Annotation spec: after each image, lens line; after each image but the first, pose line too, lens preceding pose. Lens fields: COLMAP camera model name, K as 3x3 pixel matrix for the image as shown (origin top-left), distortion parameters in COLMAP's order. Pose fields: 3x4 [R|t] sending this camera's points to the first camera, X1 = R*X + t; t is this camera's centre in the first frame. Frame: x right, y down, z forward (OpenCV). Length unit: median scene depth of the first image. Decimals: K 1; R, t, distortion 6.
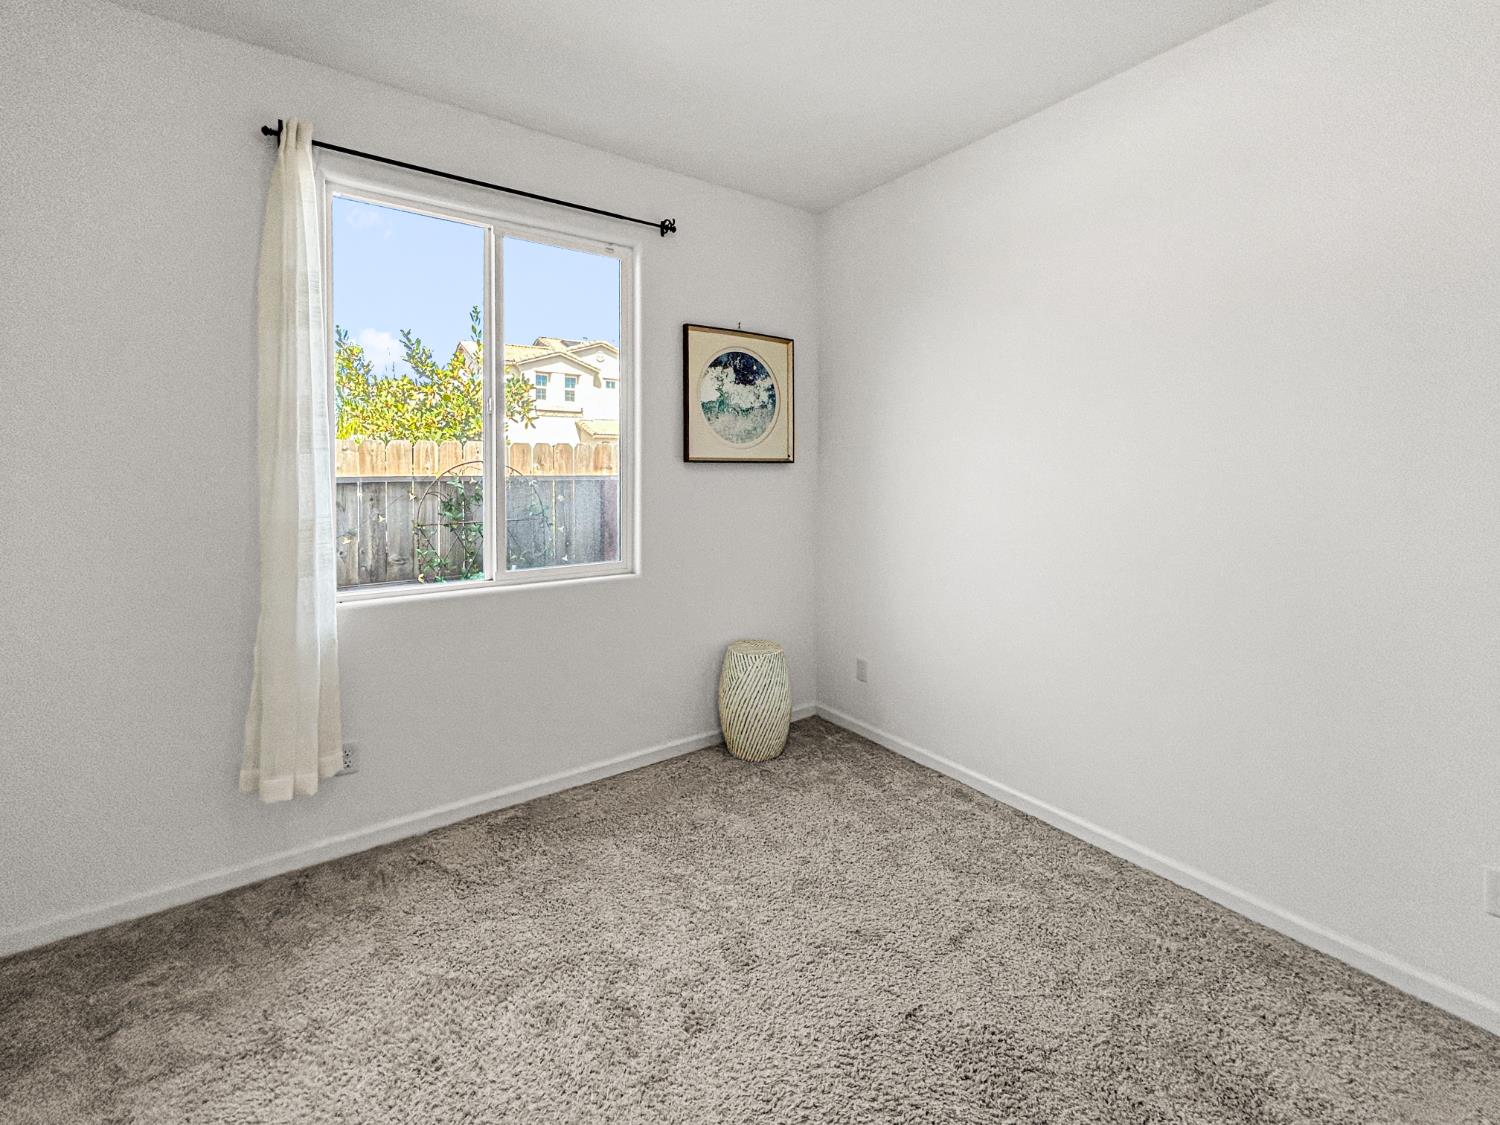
lens RADIAL K [[612.7, 0, 704.0], [0, 612.7, 477.0], [0, 0, 1]] dist [-0.007394, 0.001839]
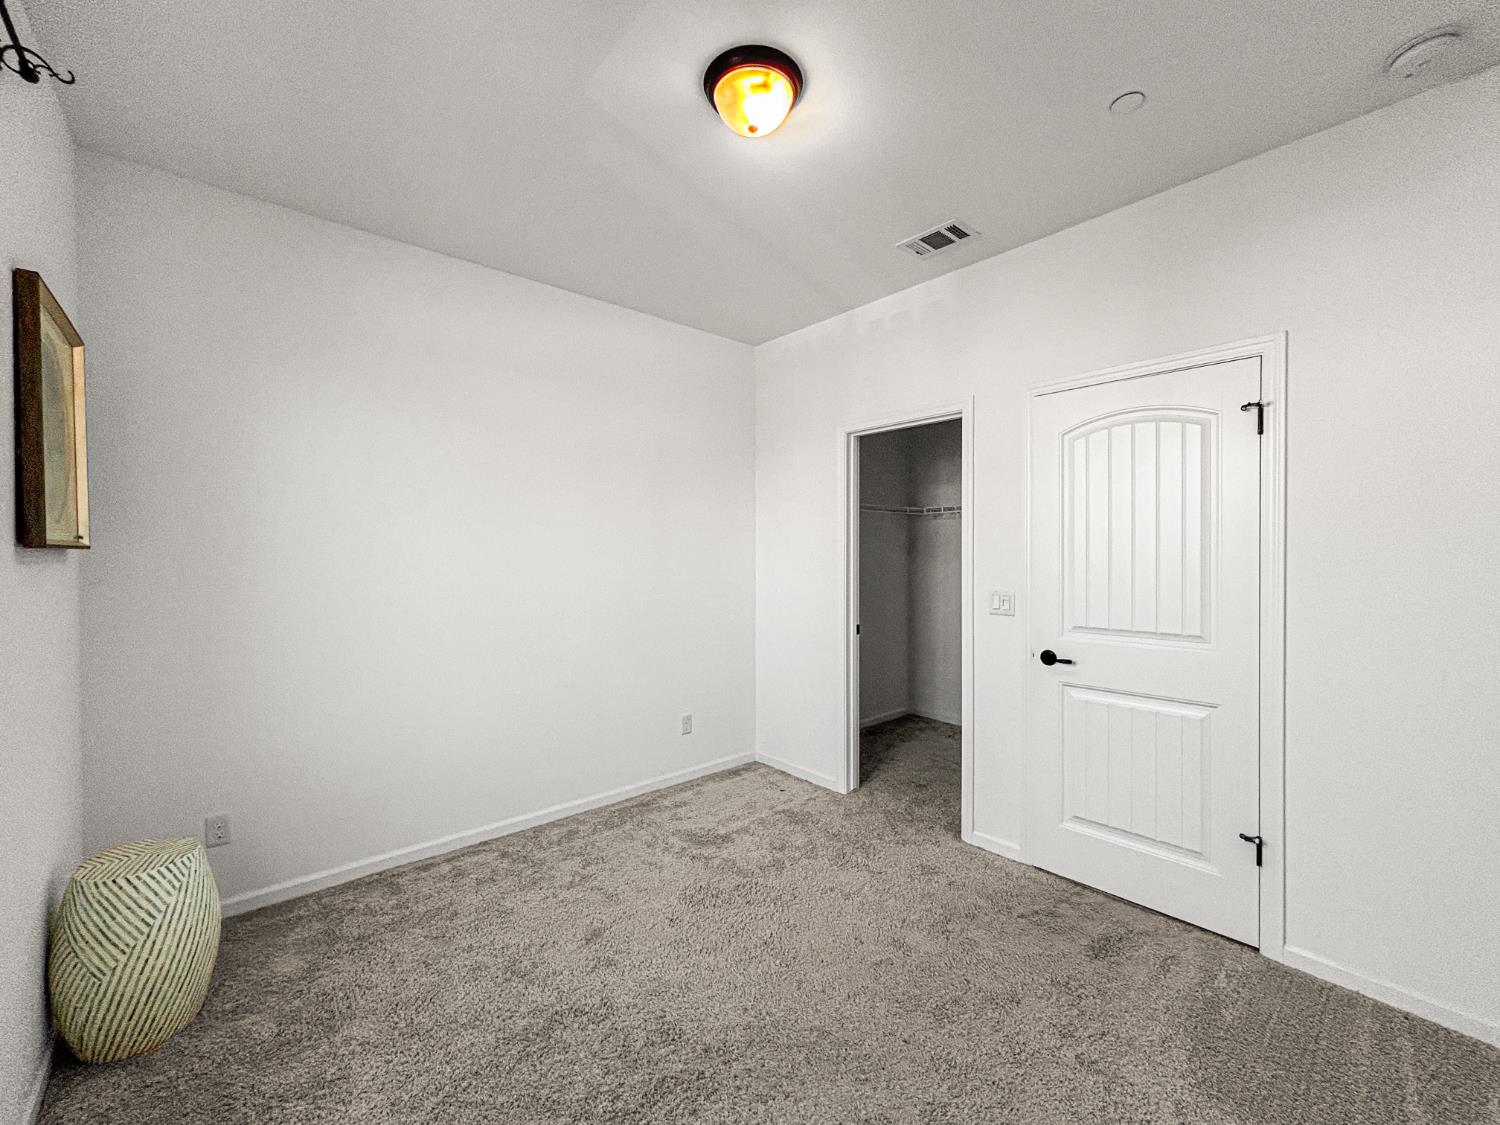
lens RADIAL K [[612.7, 0, 749.8], [0, 612.7, 556.2], [0, 0, 1]] dist [-0.007394, 0.001839]
pose [[-0.098374, -0.012234, 0.995074, -0.672912], [0.012428, 0.999831, 0.013521, -0.021731], [-0.995072, 0.013697, -0.098206, 0.540949]]
